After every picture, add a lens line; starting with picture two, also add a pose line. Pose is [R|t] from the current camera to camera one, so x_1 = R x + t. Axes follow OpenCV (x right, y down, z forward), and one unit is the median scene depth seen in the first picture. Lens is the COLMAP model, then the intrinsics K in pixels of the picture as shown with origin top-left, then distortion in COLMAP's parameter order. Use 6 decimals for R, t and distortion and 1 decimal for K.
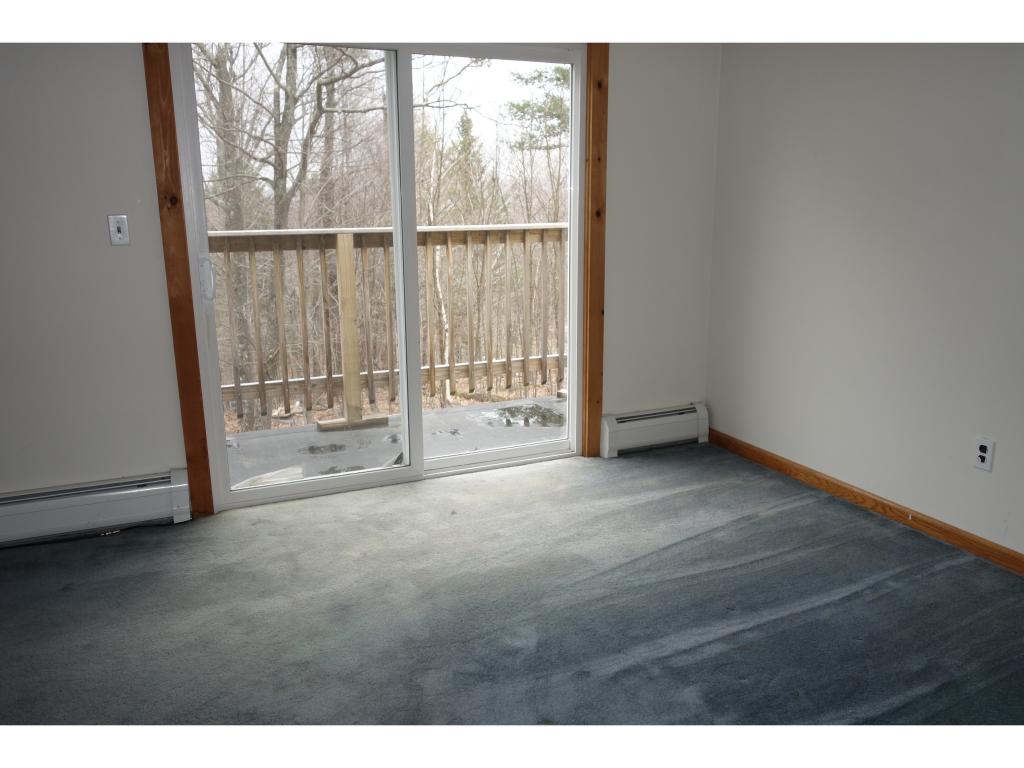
lens RADIAL K [[790.9, 0, 512.0], [0, 790.9, 384.0], [0, 0, 1]] dist [-0.009567, -0.000142]
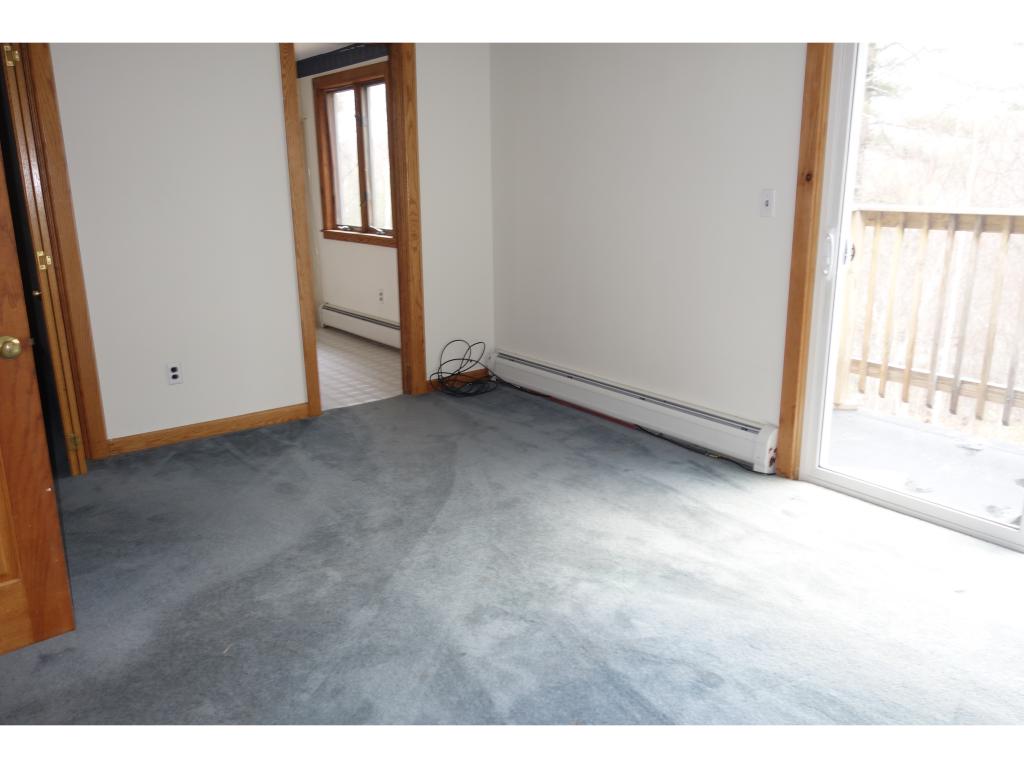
lens RADIAL K [[790.9, 0, 512.0], [0, 790.9, 384.0], [0, 0, 1]] dist [-0.009567, -0.000142]
pose [[0.179008, 0.241304, -0.953797, 0.505639], [-0.203379, 0.957592, 0.204094, -0.089785], [0.962597, 0.157448, 0.220493, 0.389779]]
